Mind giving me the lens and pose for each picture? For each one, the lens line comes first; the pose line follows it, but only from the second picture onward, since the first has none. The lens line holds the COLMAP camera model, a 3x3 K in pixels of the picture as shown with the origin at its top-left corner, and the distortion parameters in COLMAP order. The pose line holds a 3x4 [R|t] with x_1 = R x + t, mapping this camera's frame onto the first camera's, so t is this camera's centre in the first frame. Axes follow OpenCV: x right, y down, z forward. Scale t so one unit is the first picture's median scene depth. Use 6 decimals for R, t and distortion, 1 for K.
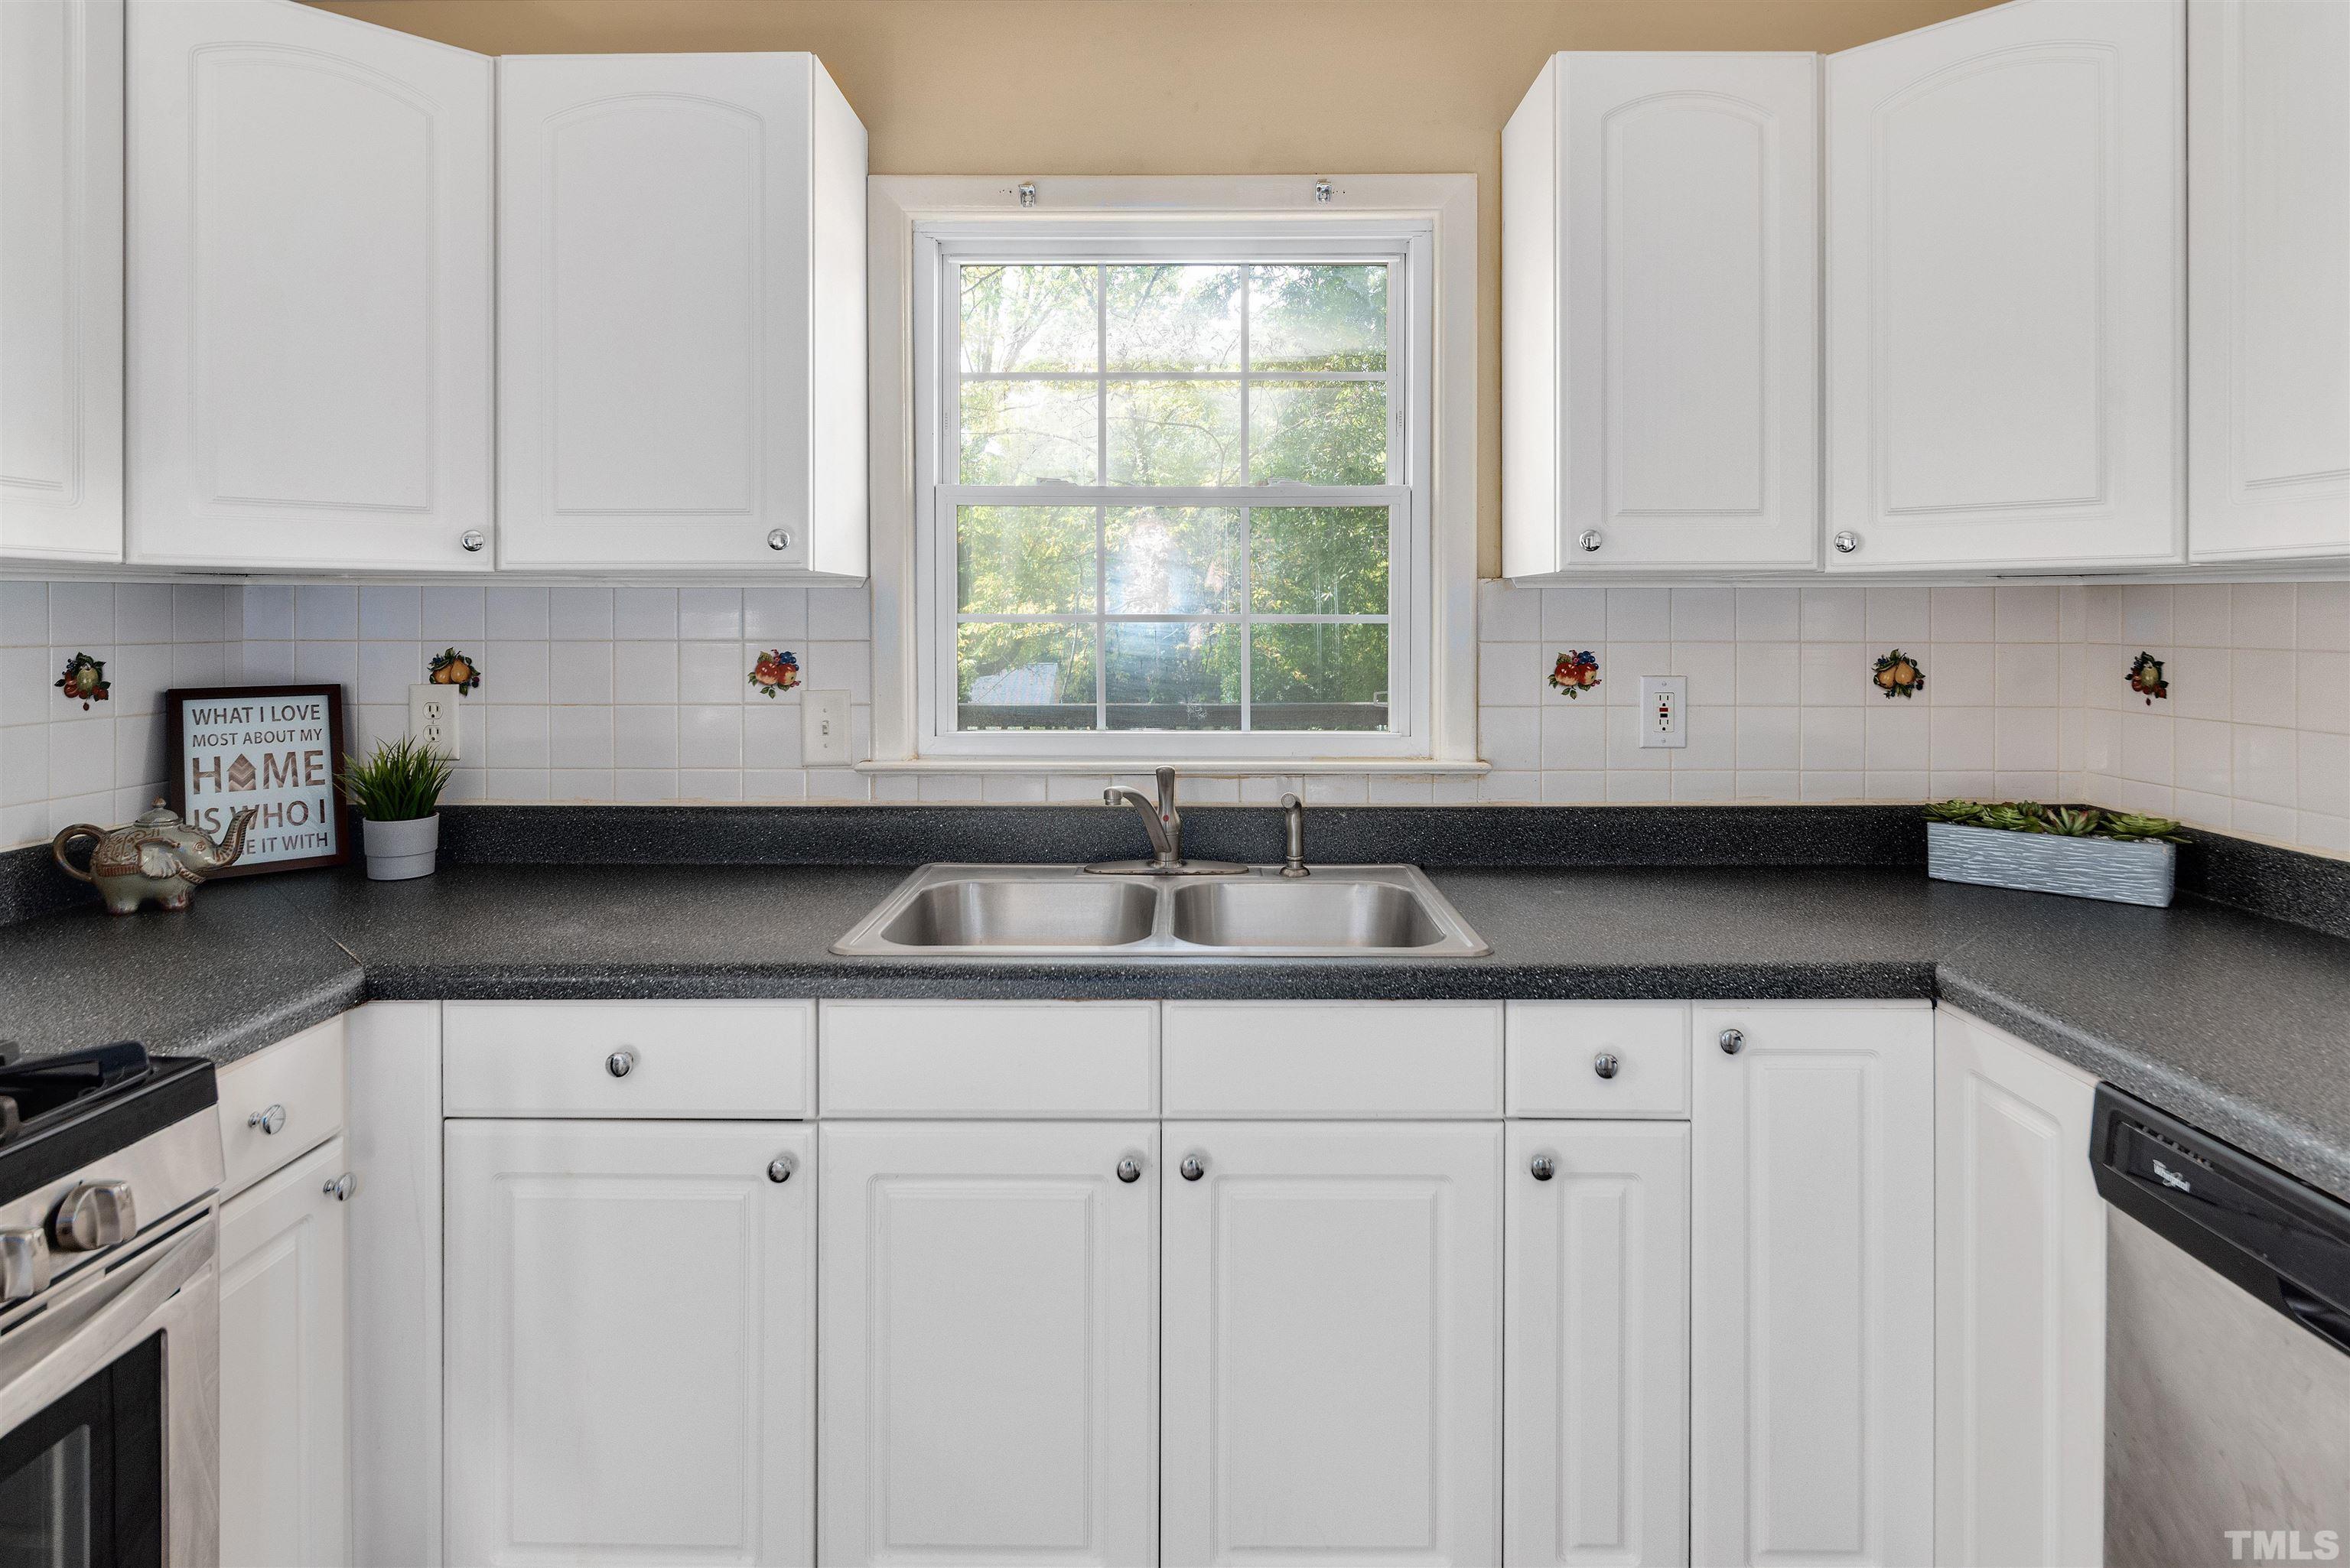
lens RADIAL K [[1273.9, 0, 1169.4], [0, 1273.9, 613.2], [0, 0, 1]] dist [-0.002801, -0.000620]
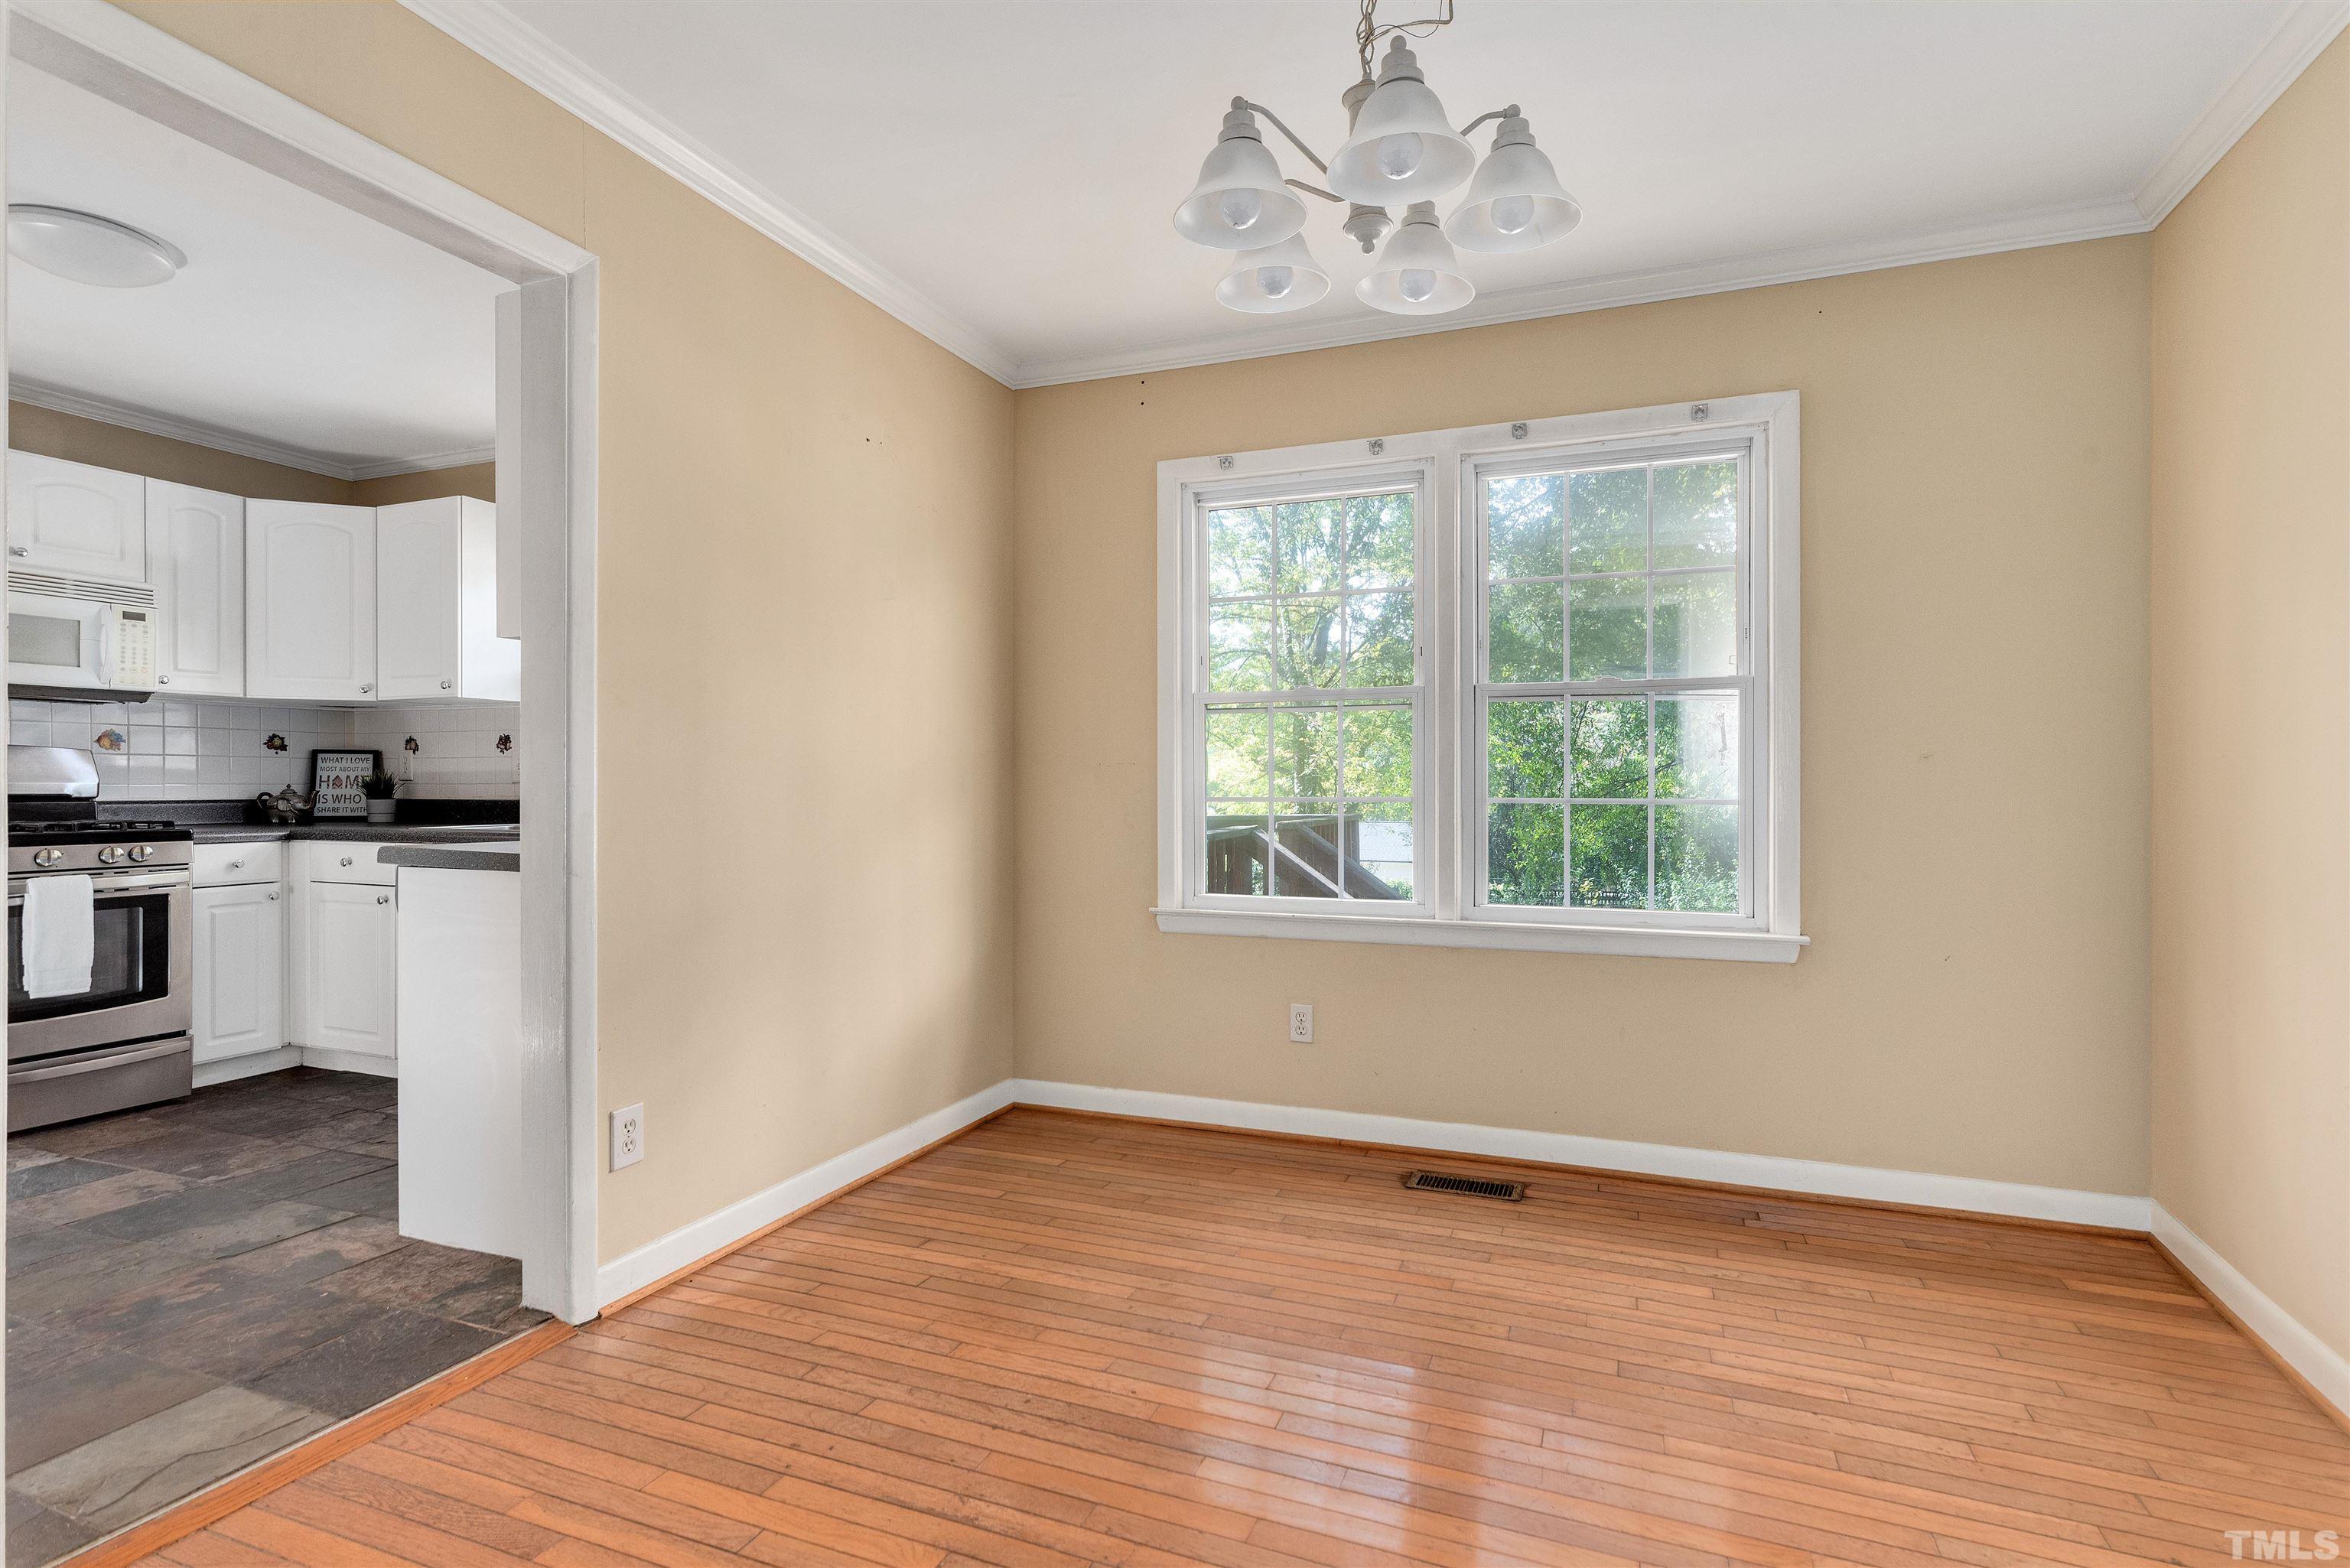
lens RADIAL K [[1173.7, 0, 1199.0], [0, 1173.7, 792.0], [0, 0, 1]] dist [0.000284, 0.003196]
pose [[0.930924, 0.003670, -0.365196, 1.849288], [-0.003852, 0.999993, 0.000229, 0.141878], [0.365194, 0.001193, 0.930931, -0.621575]]
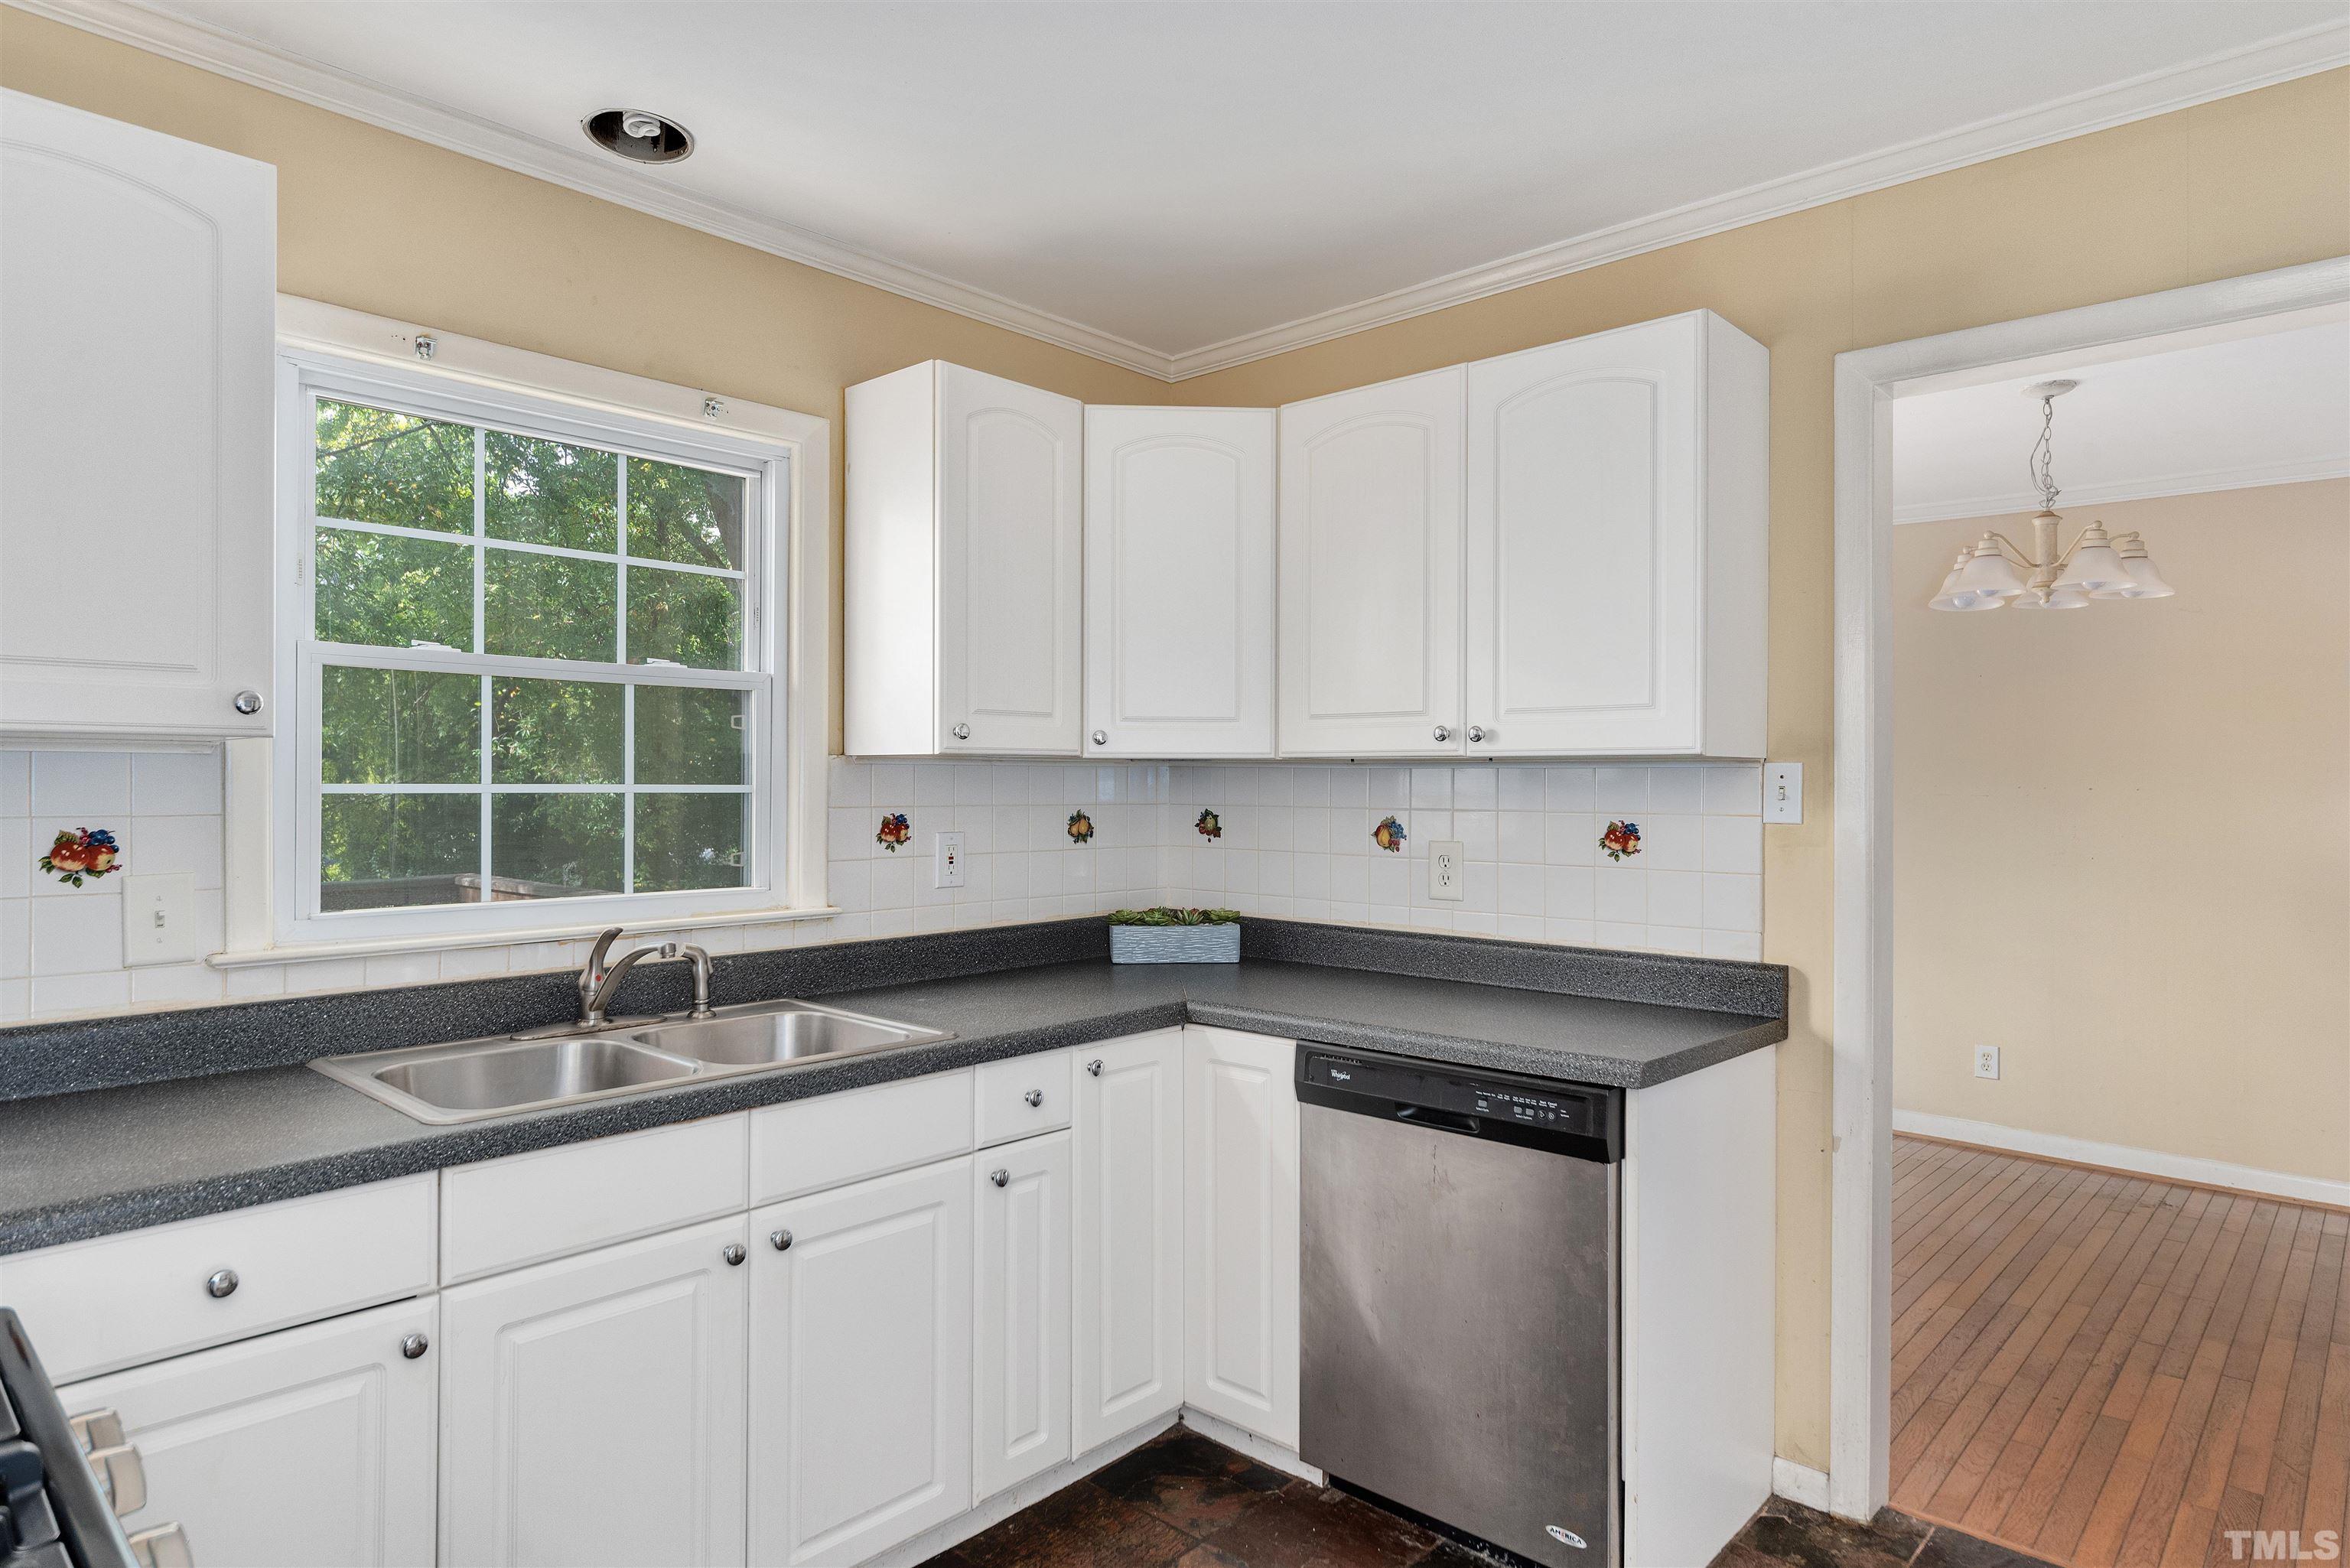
lens RADIAL K [[1373.2, 0, 1199.5], [0, 1373.2, 779.8], [0, 0, 1]] dist [-0.003447, 0.004815]
pose [[0.656312, 0.003350, 0.754483, -0.540707], [-0.006436, 0.999979, 0.001158, -0.008403], [-0.754463, -0.005616, 0.656319, -0.126416]]
